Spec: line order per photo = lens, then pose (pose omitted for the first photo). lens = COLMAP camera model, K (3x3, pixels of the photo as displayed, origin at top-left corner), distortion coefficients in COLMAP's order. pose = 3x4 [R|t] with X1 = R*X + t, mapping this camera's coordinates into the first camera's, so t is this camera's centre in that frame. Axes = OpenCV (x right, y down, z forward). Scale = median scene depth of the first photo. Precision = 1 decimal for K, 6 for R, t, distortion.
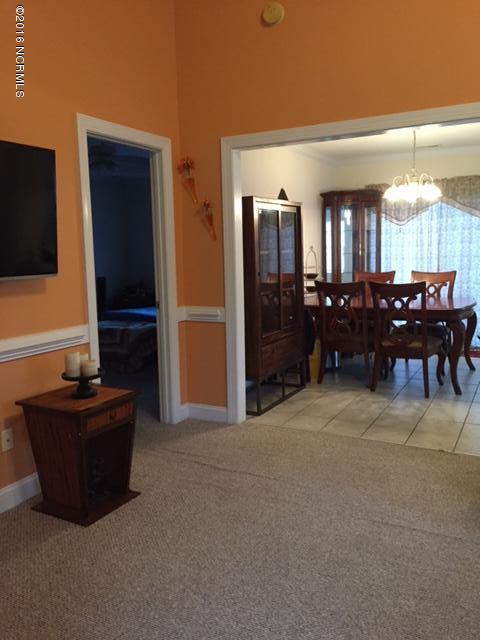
lens RADIAL K [[546.6, 0, 240.0], [0, 546.6, 320.0], [0, 0, 1]] dist [0.010638, 0.003363]
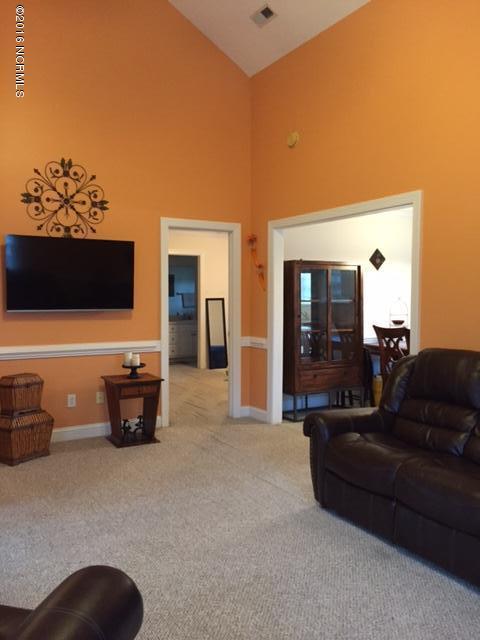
lens RADIAL K [[546.6, 0, 240.0], [0, 546.6, 320.0], [0, 0, 1]] dist [0.010638, 0.003363]
pose [[0.847744, 0.041882, -0.528749, 0.656161], [-0.087062, 0.994344, -0.060825, 0.021469], [0.523211, 0.097598, 0.846596, -0.233151]]
